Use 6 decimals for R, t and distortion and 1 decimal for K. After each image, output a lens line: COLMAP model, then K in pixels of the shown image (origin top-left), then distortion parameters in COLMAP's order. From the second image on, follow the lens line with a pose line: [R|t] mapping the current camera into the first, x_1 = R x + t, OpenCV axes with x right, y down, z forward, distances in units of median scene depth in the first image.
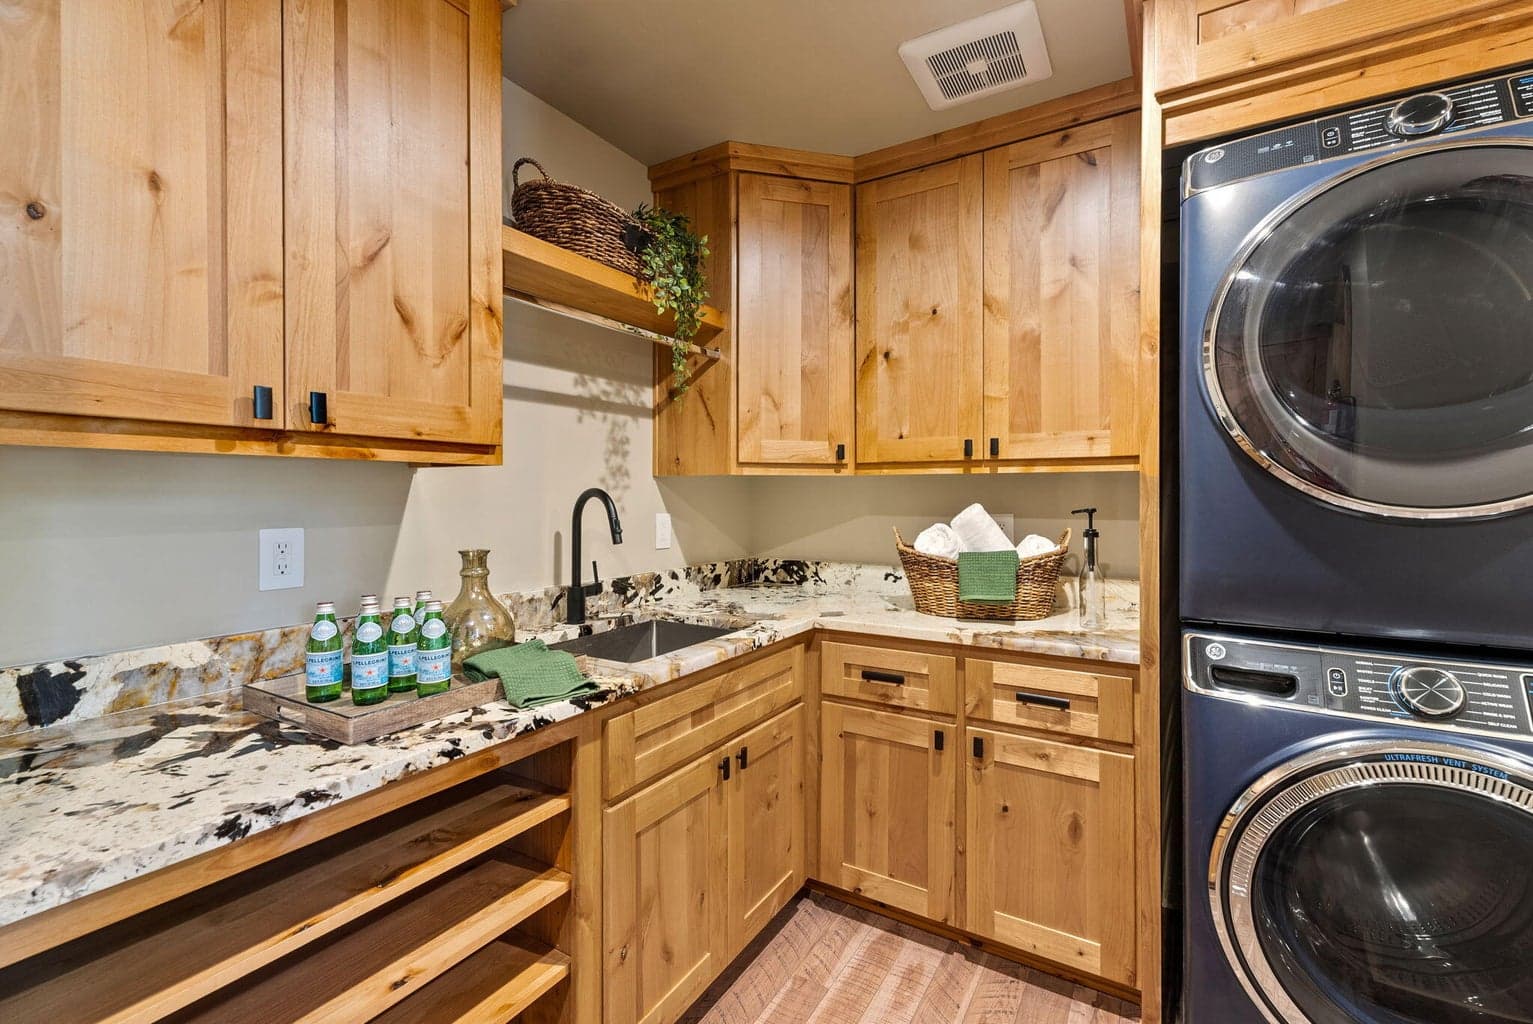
lens RADIAL K [[672.4, 0, 767.3], [0, 672.4, 497.9], [0, 0, 1]] dist [0.000551, -0.000053]
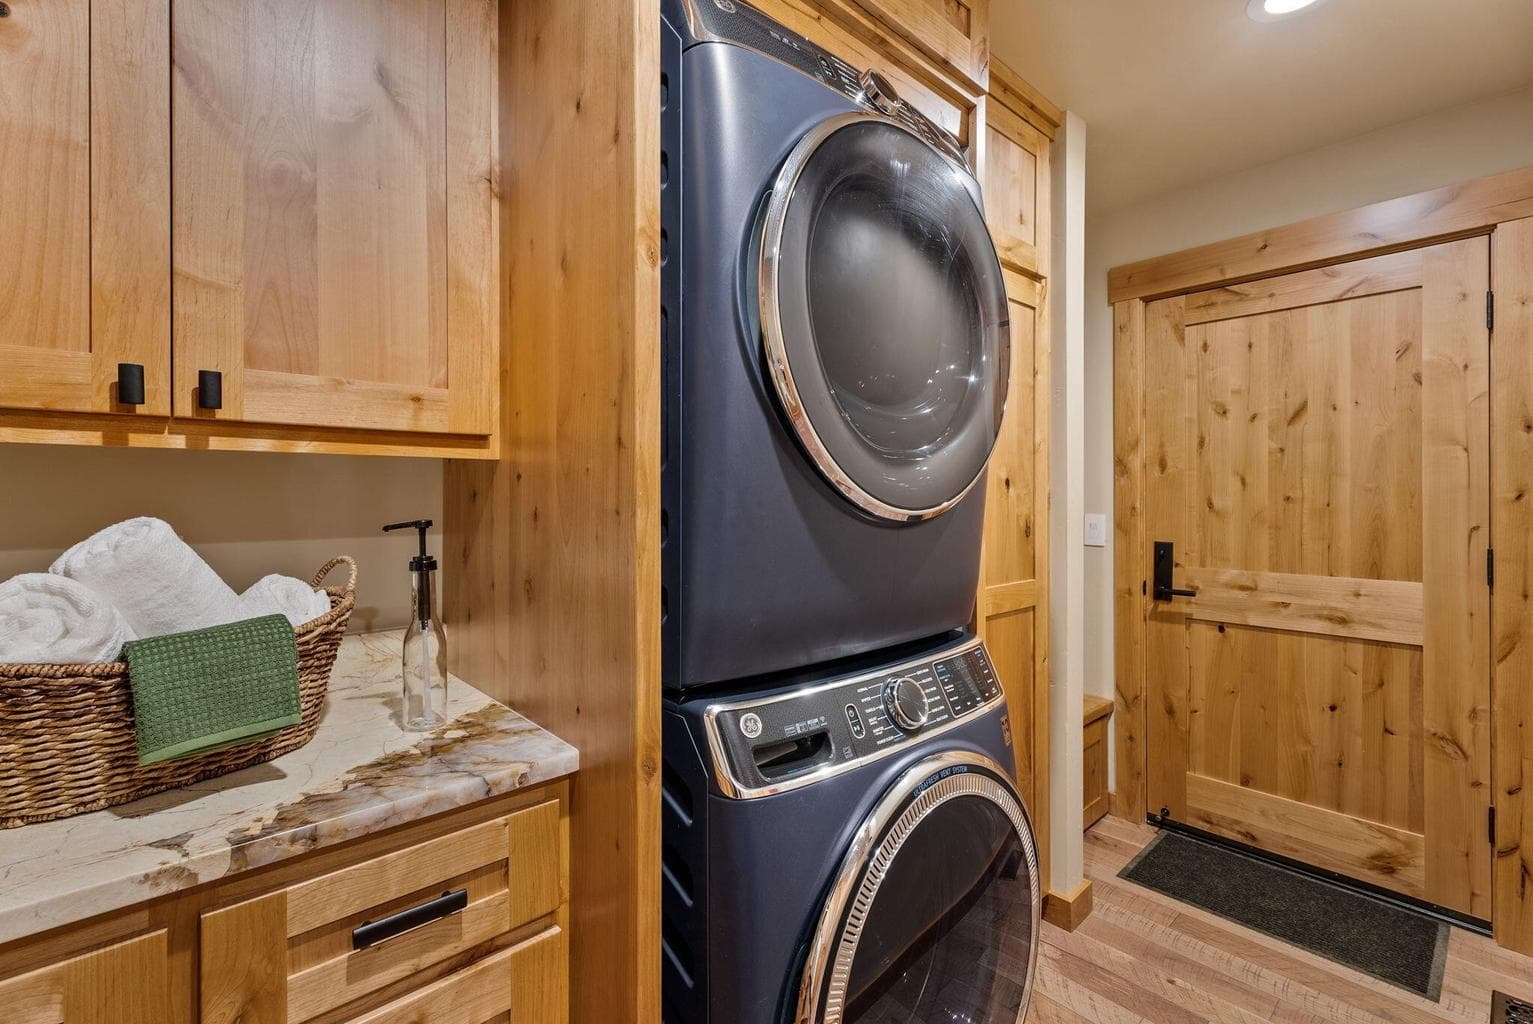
lens RADIAL K [[672.4, 0, 767.3], [0, 672.4, 497.9], [0, 0, 1]] dist [0.000551, -0.000053]
pose [[0.281408, -0.002769, 0.959584, 0.012081], [0.005821, 0.999982, 0.001179, -0.002540], [-0.959570, 0.005254, 0.281420, 0.560708]]
